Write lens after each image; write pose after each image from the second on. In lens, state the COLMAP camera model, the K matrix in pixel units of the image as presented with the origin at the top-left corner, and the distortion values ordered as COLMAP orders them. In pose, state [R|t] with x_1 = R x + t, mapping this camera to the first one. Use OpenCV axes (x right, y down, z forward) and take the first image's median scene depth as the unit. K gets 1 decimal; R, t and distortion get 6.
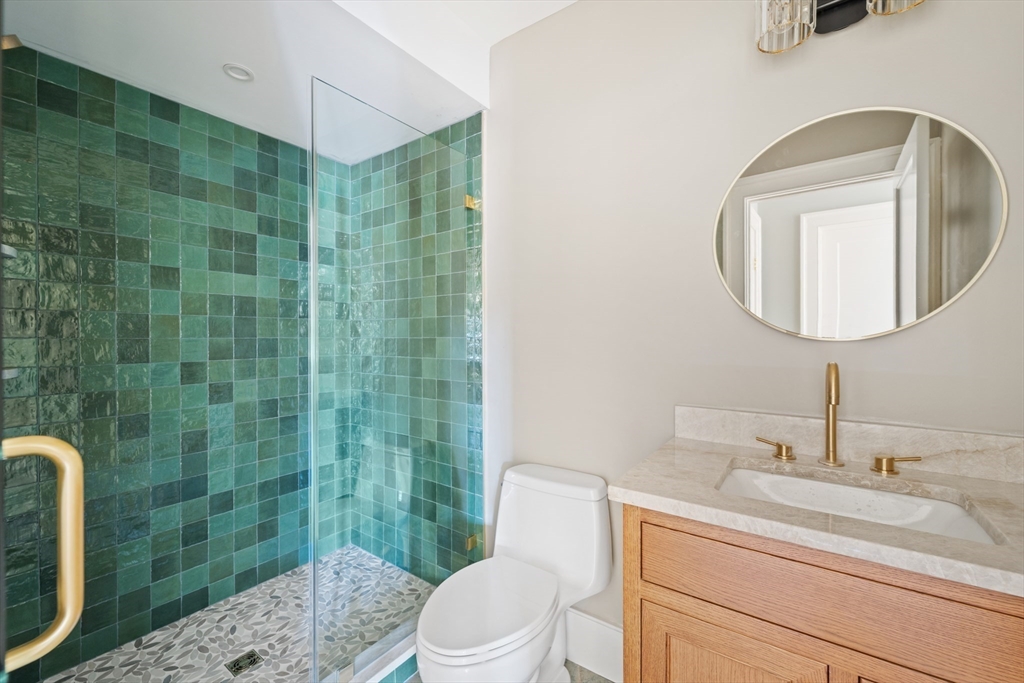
lens RADIAL K [[415.5, 0, 513.1], [0, 415.5, 337.6], [0, 0, 1]] dist [0.001523, -0.000703]
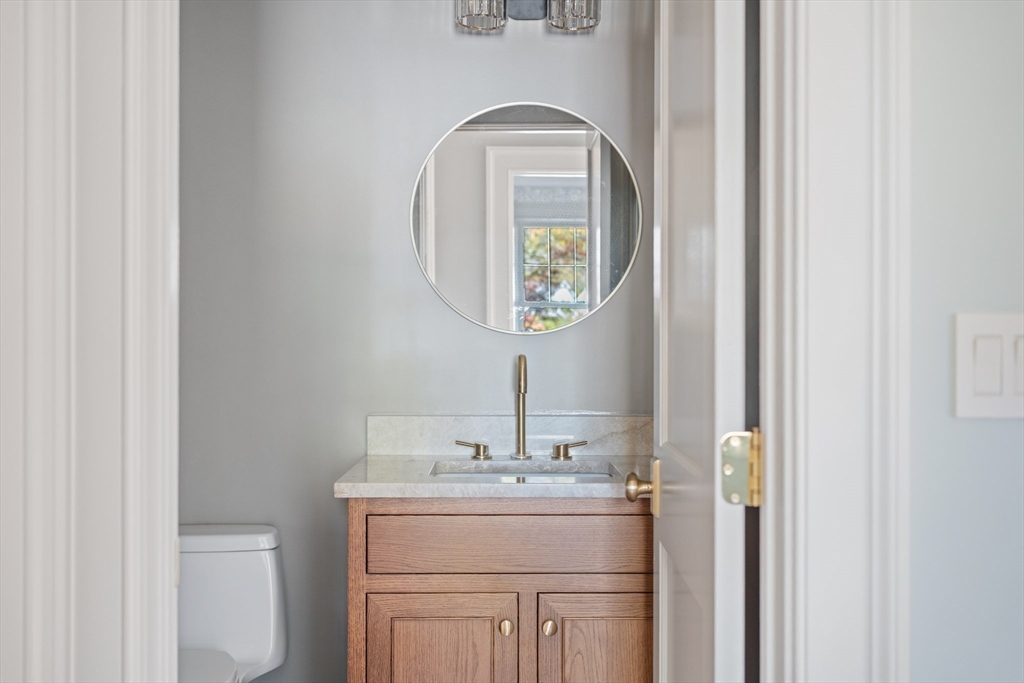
lens RADIAL K [[1042.8, 0, 512.0], [0, 1042.8, 341.5], [0, 0, 1]] dist [-0.010090, -0.001929]
pose [[0.802890, 0.002589, 0.596122, -0.804493], [0.000022, 0.999990, -0.004373, 0.039536], [-0.596127, 0.003524, 0.802882, -1.076197]]
